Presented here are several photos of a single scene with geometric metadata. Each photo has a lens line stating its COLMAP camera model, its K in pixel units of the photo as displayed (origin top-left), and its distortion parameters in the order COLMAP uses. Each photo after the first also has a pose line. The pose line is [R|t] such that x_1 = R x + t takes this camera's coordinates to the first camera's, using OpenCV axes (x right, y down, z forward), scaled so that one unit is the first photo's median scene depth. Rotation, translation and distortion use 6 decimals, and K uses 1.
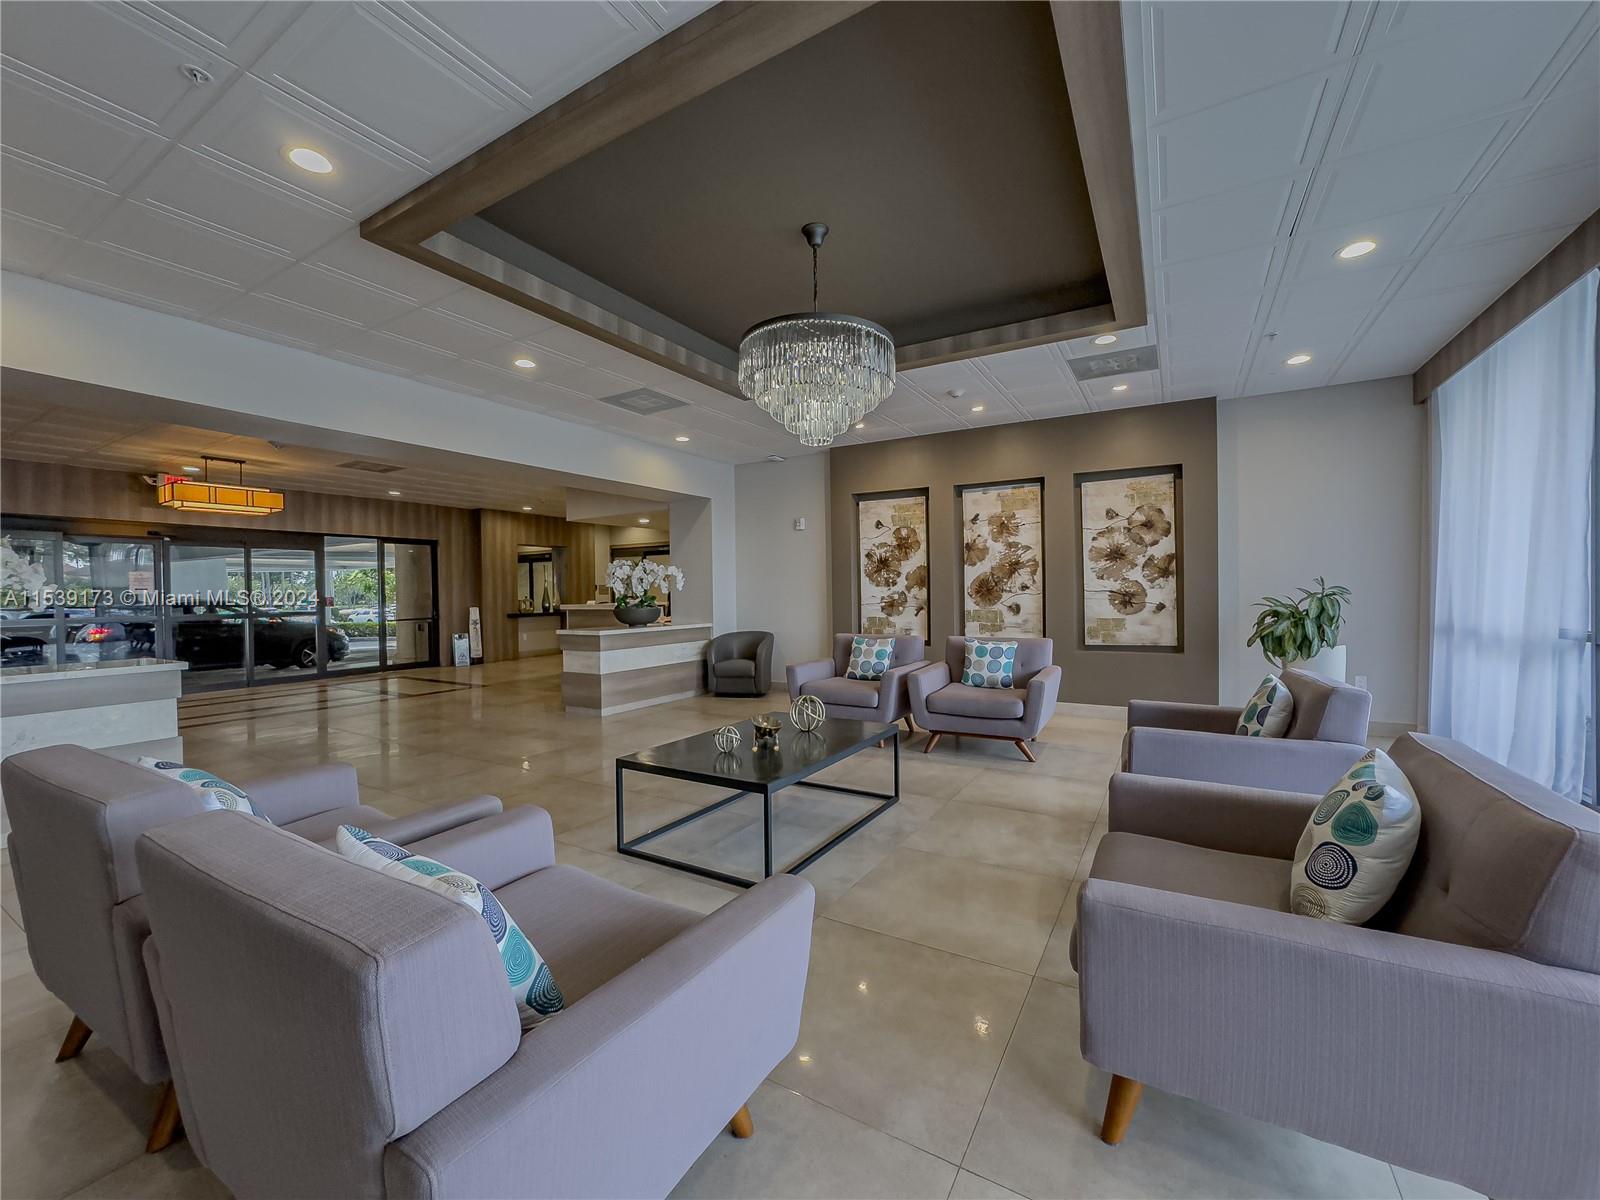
lens RADIAL K [[650.1, 0, 800.6], [0, 650.1, 600.1], [0, 0, 1]] dist [-0.001431, 0.000410]
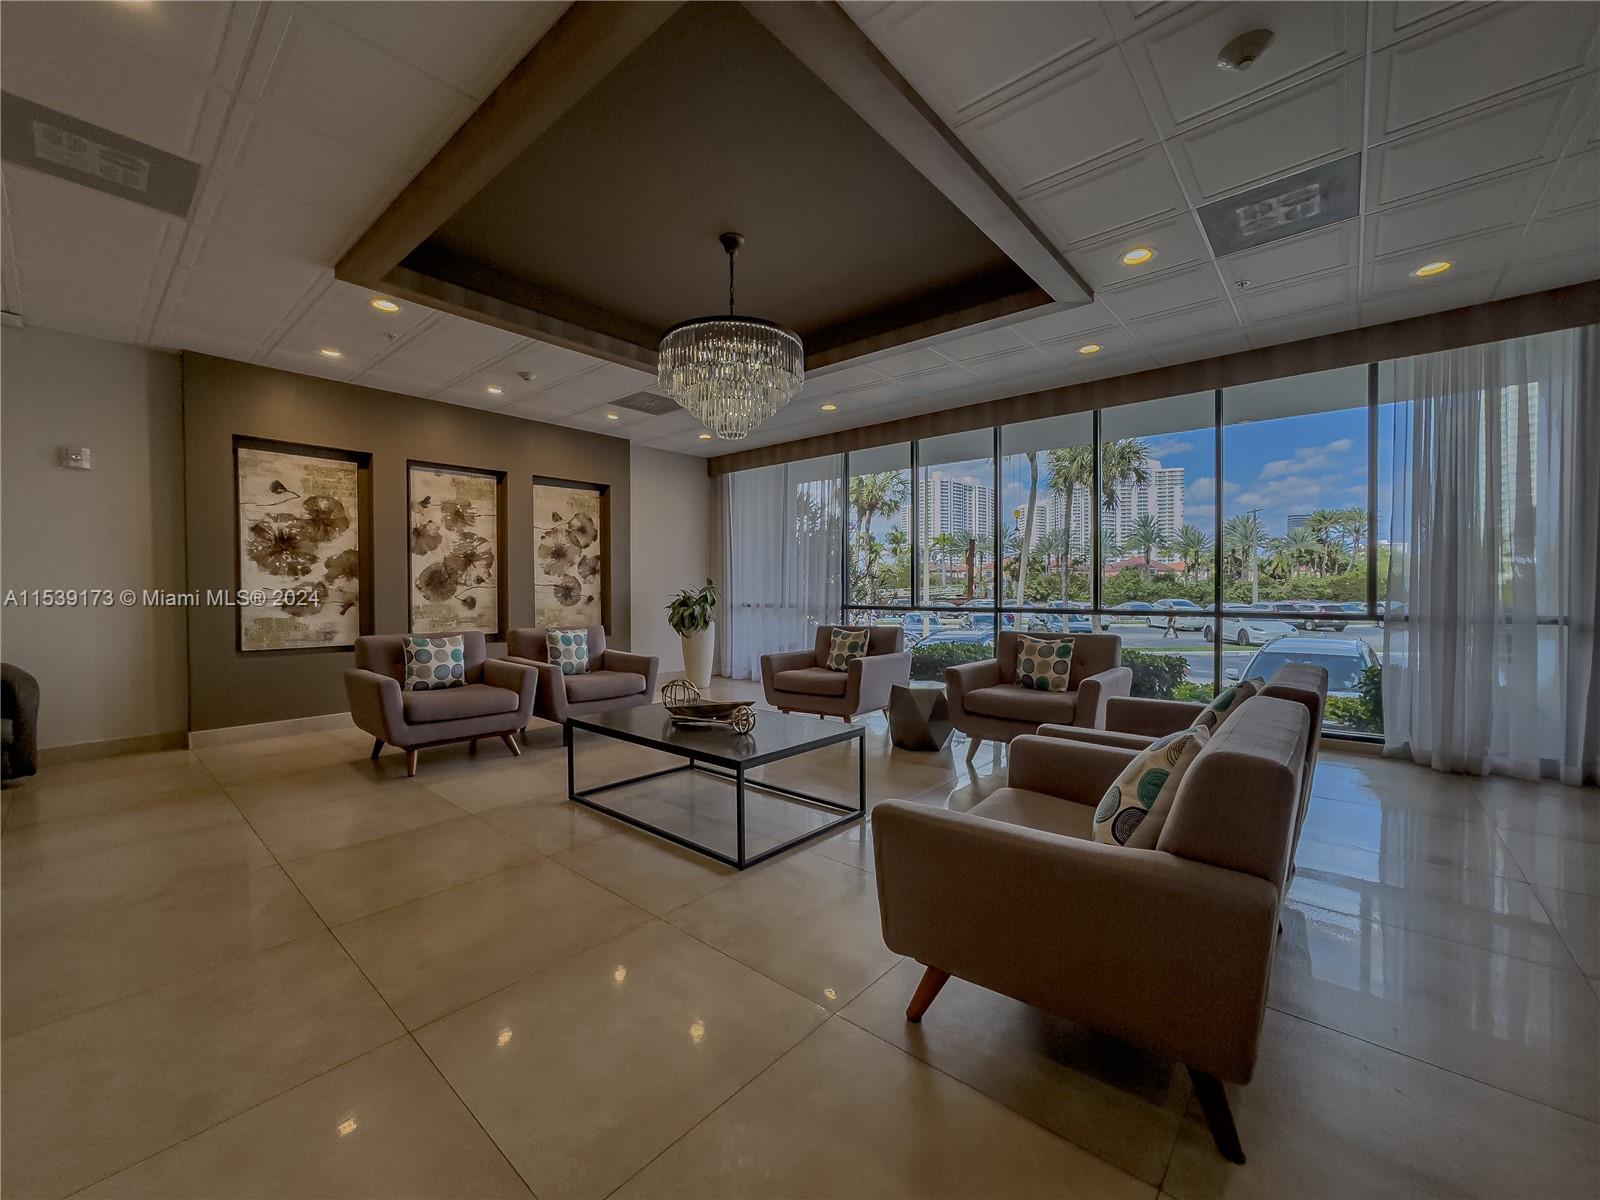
lens RADIAL K [[650.1, 0, 797.1], [0, 650.1, 598.3], [0, 0, 1]] dist [-0.001431, 0.000410]
pose [[0.207213, -0.002226, 0.978293, -0.504542], [0.013520, 0.999908, -0.000589, 0.014162], [-0.978202, 0.013349, 0.207224, 0.334220]]
